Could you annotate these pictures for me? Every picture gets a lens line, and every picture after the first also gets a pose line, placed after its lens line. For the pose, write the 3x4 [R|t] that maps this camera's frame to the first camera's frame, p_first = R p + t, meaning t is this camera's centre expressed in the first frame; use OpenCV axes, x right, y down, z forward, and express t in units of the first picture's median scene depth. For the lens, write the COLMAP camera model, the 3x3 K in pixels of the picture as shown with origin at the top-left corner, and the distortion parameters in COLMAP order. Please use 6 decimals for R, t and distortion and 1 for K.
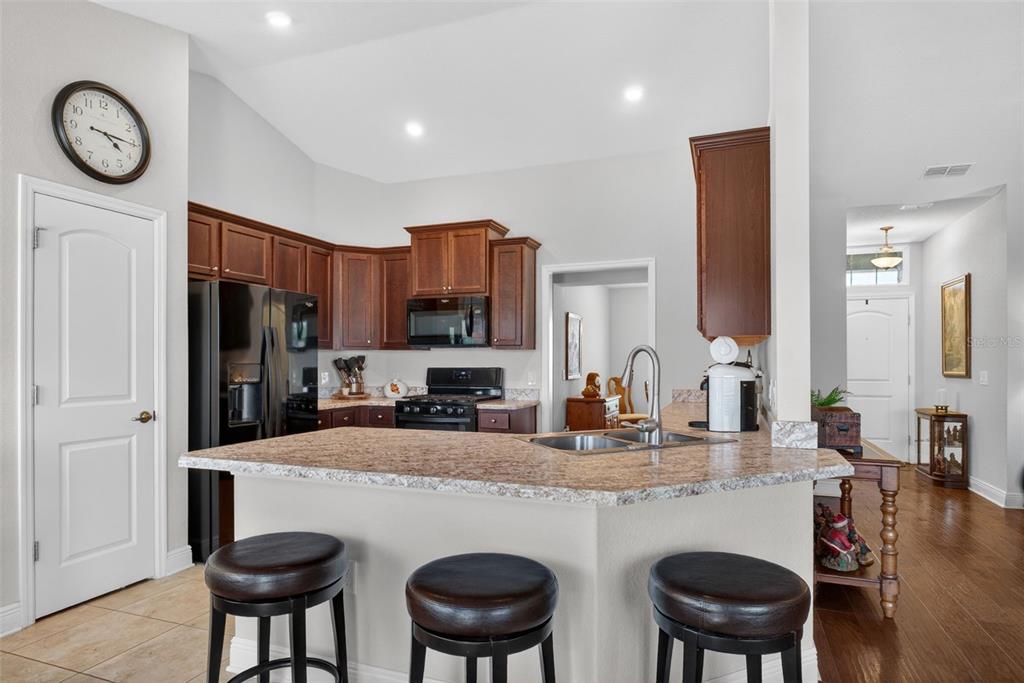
lens RADIAL K [[588.9, 0, 499.2], [0, 588.9, 351.8], [0, 0, 1]] dist [0.034205, 0.000018]
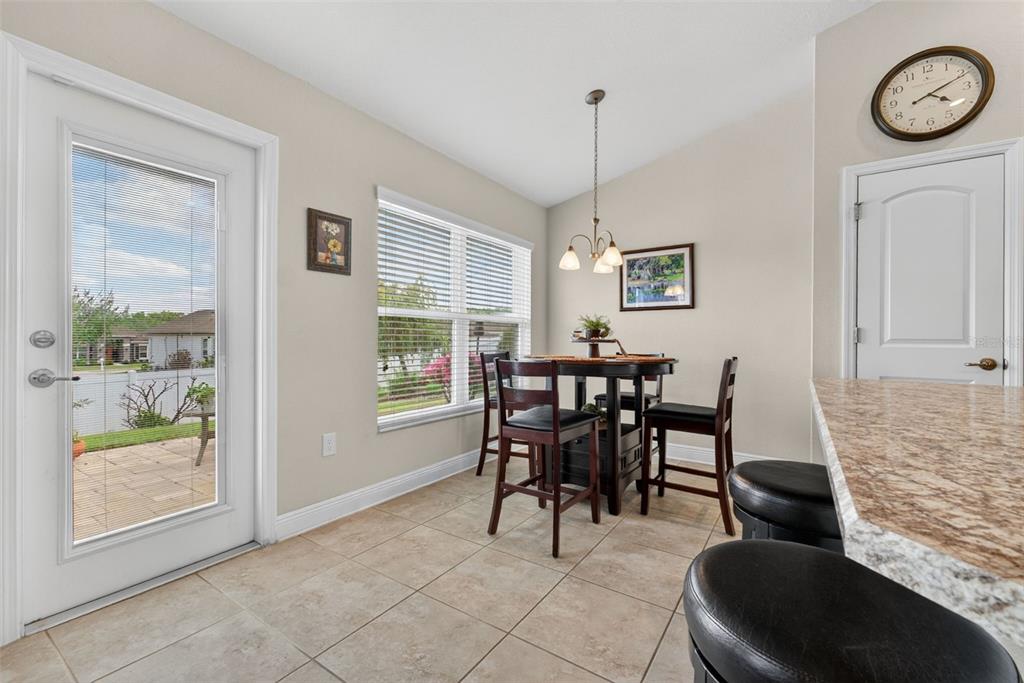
lens RADIAL K [[427.6, 0, 515.6], [0, 427.6, 337.0], [0, 0, 1]] dist [-0.001575, -0.000667]
pose [[-0.201606, -0.001428, -0.979466, 0.147409], [0.009282, 0.999951, -0.003368, 0.040600], [0.979423, -0.009770, -0.201583, 0.263387]]
